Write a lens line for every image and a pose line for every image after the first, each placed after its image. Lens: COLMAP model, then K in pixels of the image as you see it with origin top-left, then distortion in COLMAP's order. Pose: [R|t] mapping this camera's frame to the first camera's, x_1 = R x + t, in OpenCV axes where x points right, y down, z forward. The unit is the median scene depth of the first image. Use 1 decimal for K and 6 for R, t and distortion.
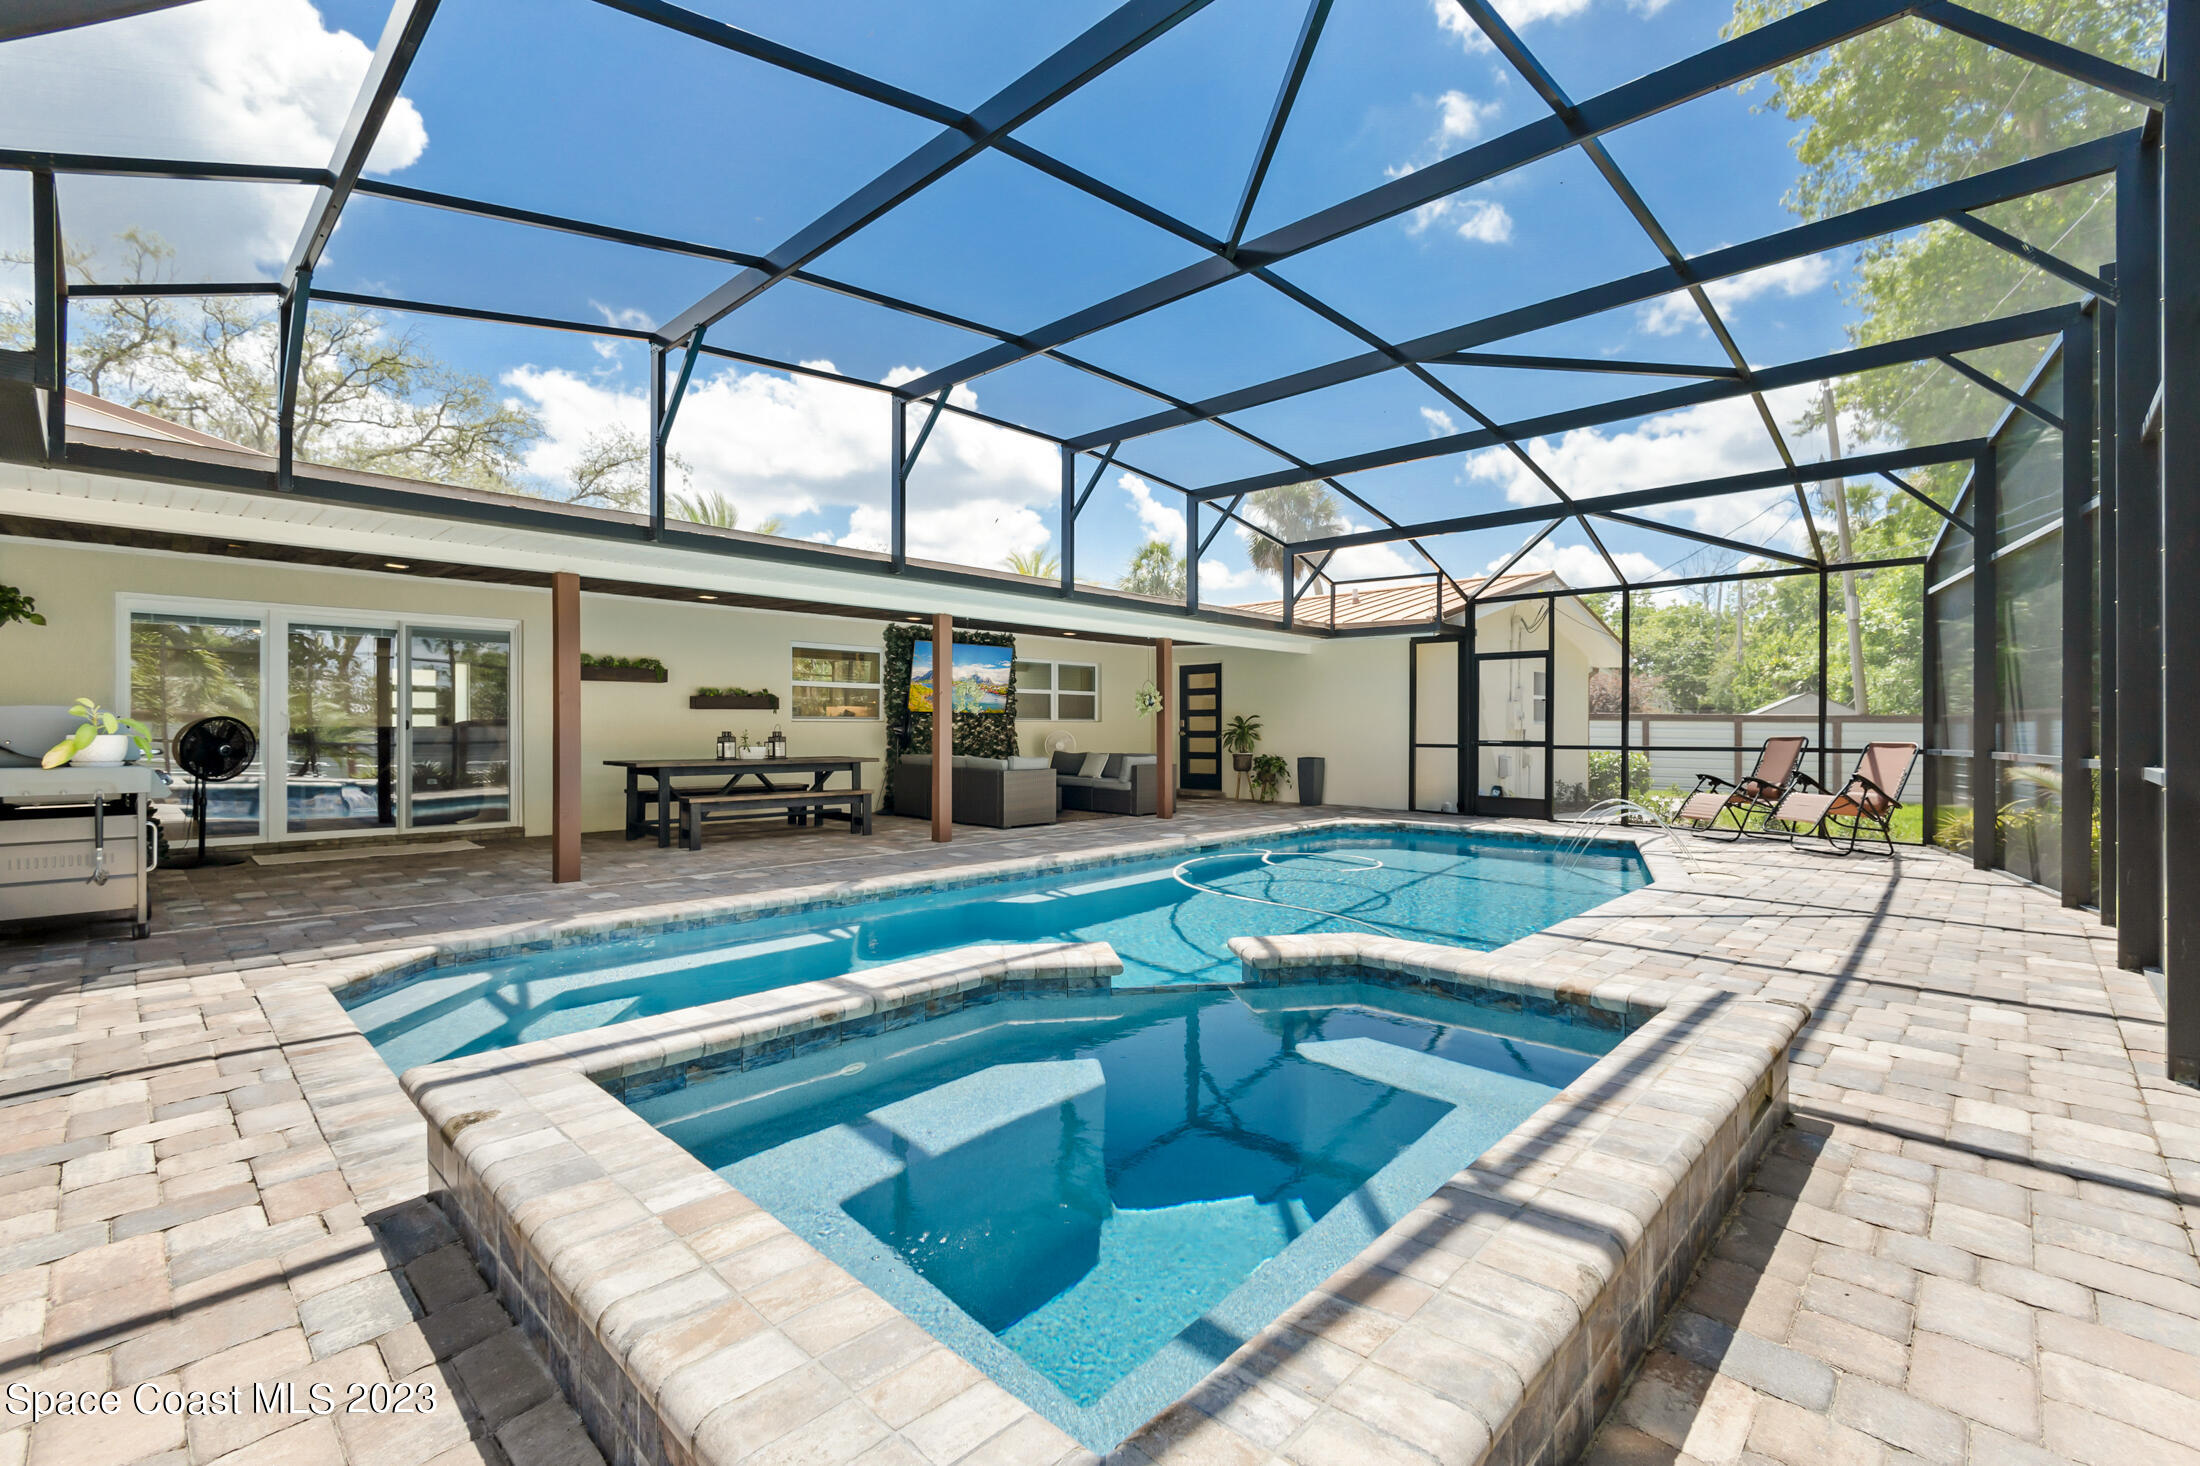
lens RADIAL K [[961.7, 0, 1103.6], [0, 961.7, 729.3], [0, 0, 1]] dist [-0.002223, 0.000573]
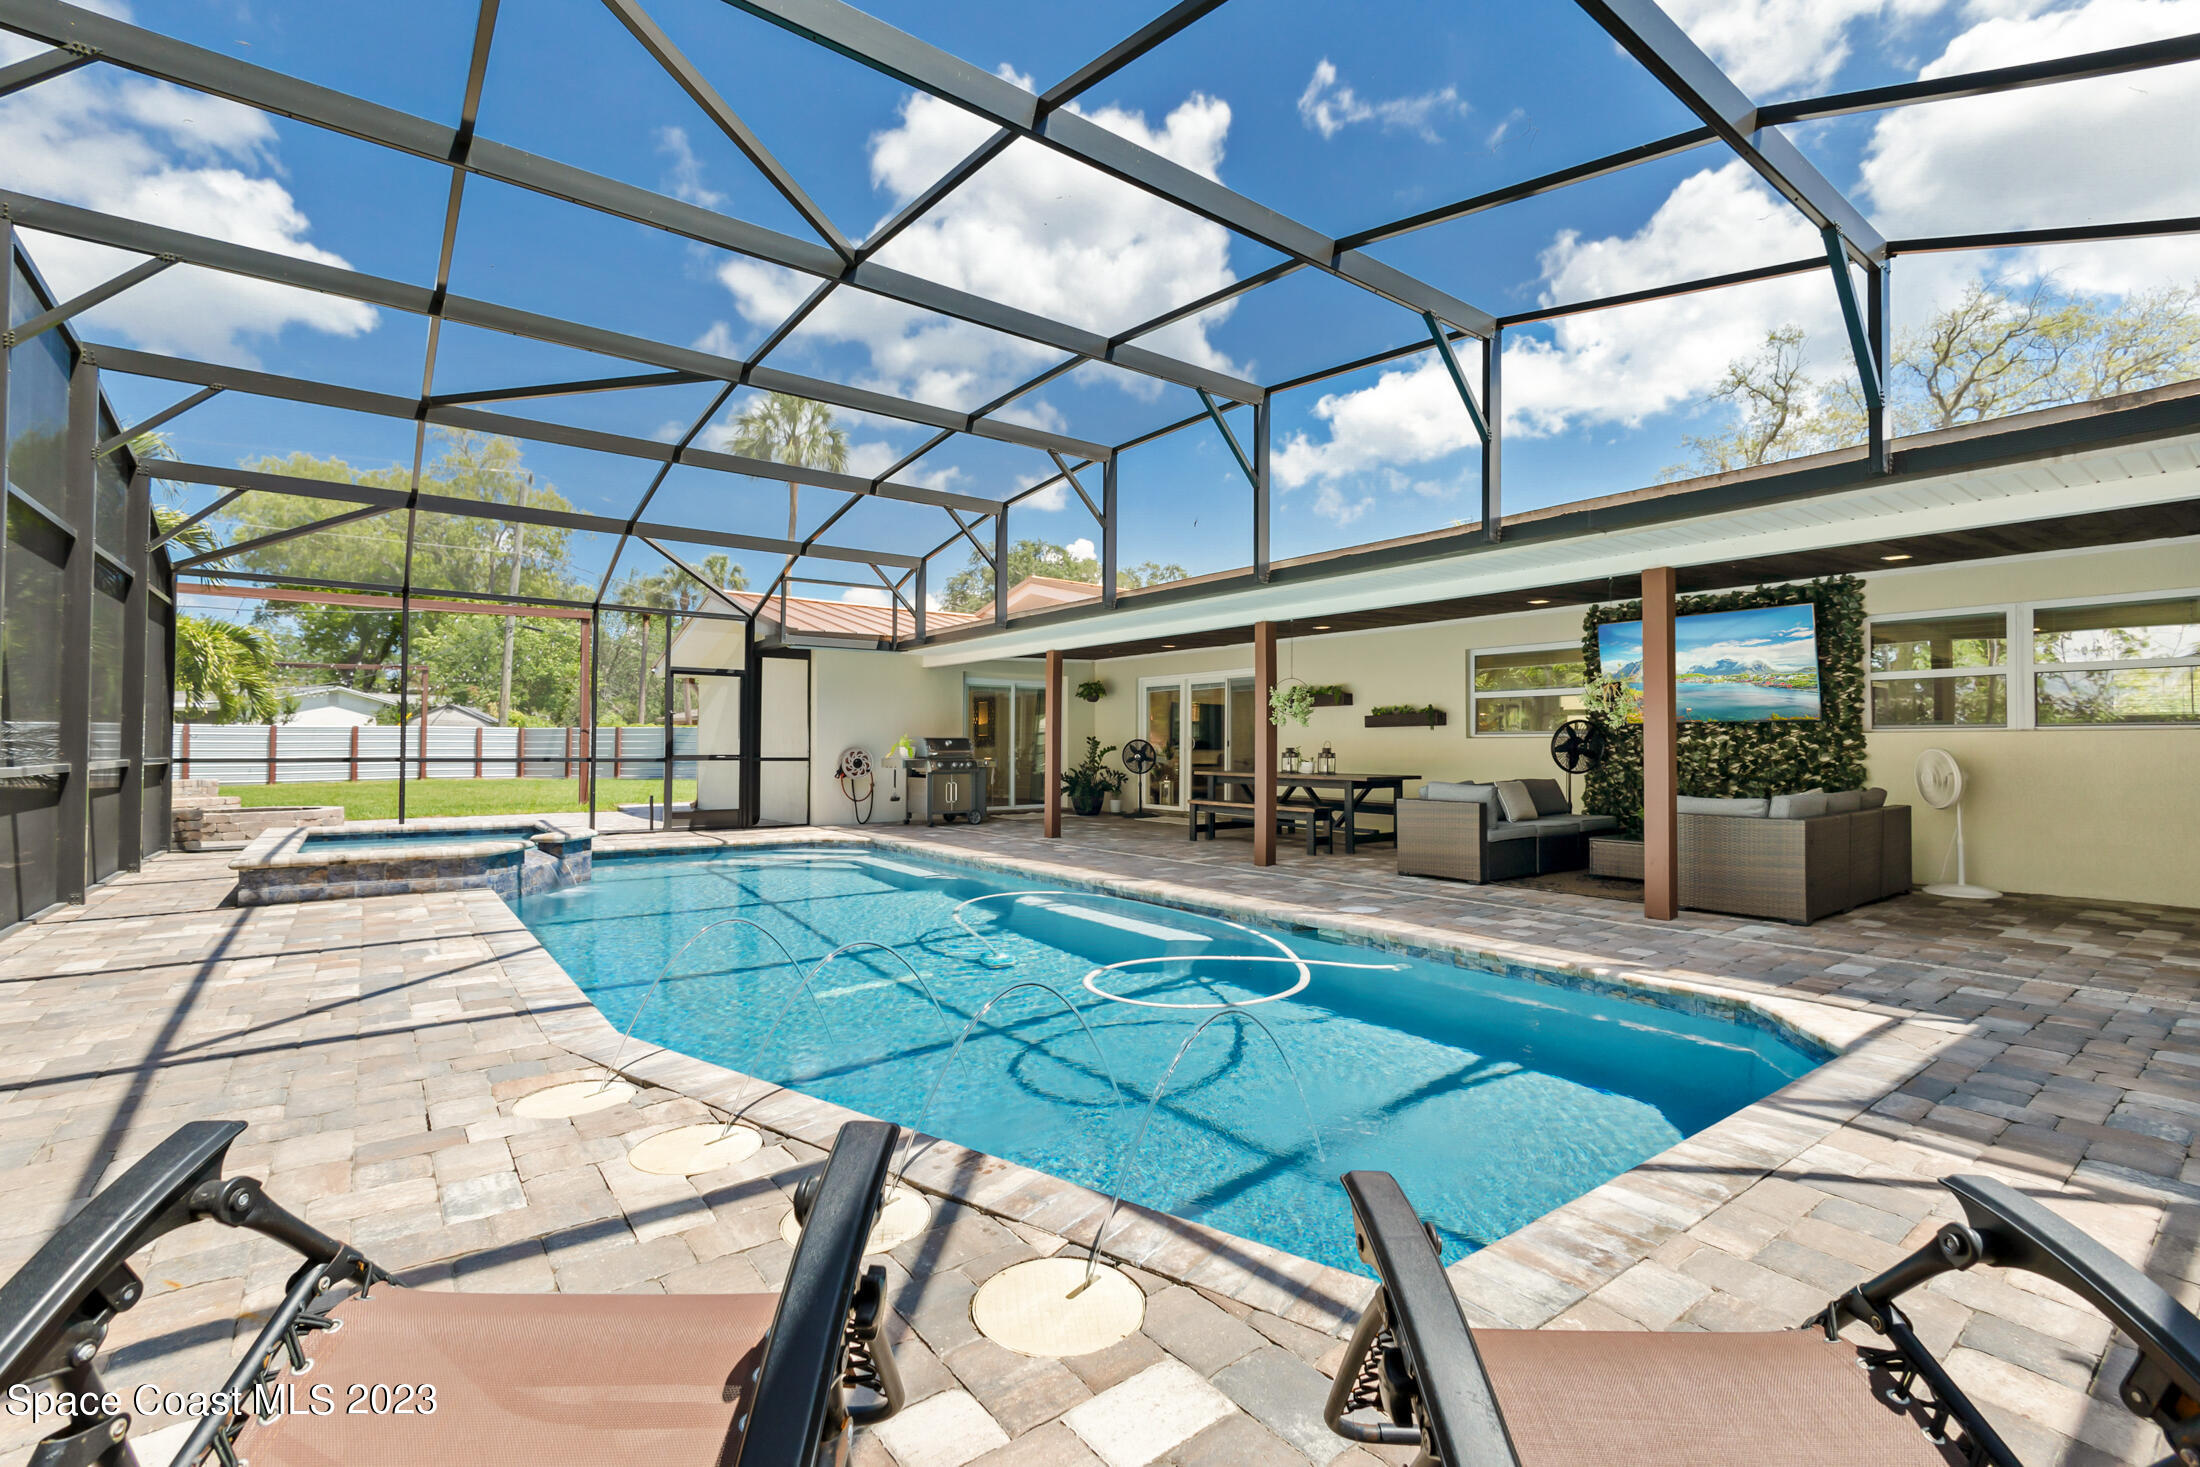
lens RADIAL K [[961.7, 0, 1108.3], [0, 961.7, 731.4], [0, 0, 1]] dist [-0.002223, 0.000573]
pose [[-0.149596, -0.016126, -0.988616, 0.602570], [-0.005493, 0.999865, -0.015478, 0.000609], [0.988732, 0.003115, -0.149665, 0.787435]]
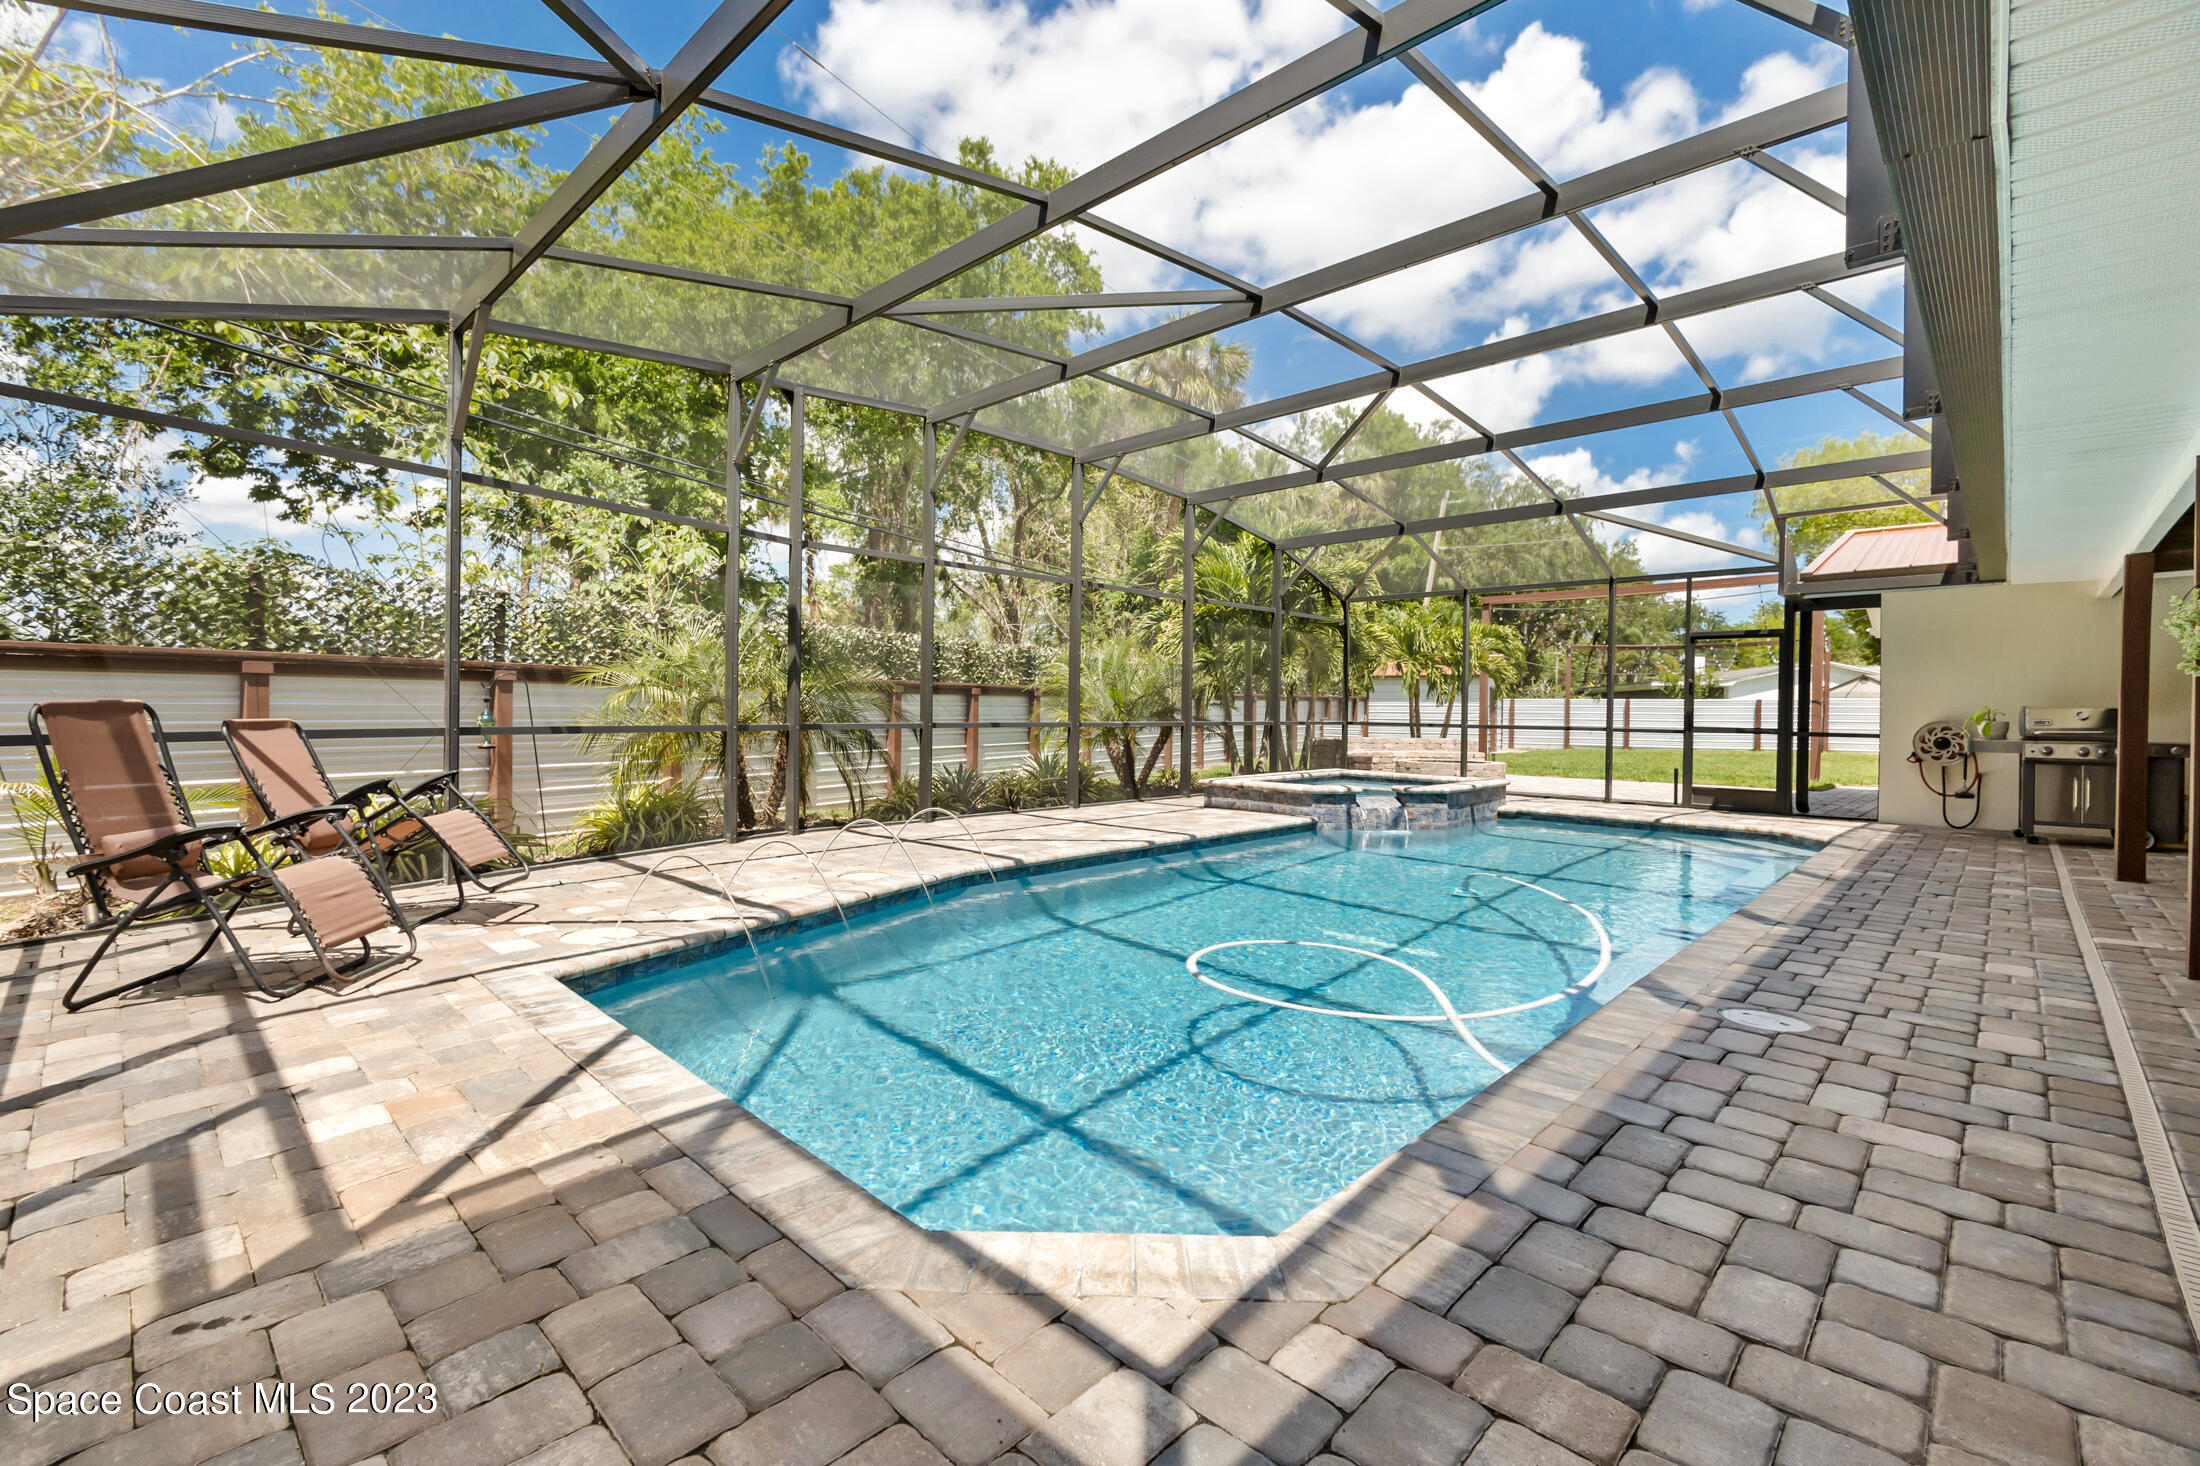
lens RADIAL K [[961.7, 0, 1105.1], [0, 961.7, 723.4], [0, 0, 1]] dist [-0.002223, 0.000573]
pose [[-0.999950, -0.008957, 0.004535, 0.487408], [-0.008886, 0.999840, 0.015512, 0.000053], [-0.004673, 0.015471, -0.999869, 0.900167]]
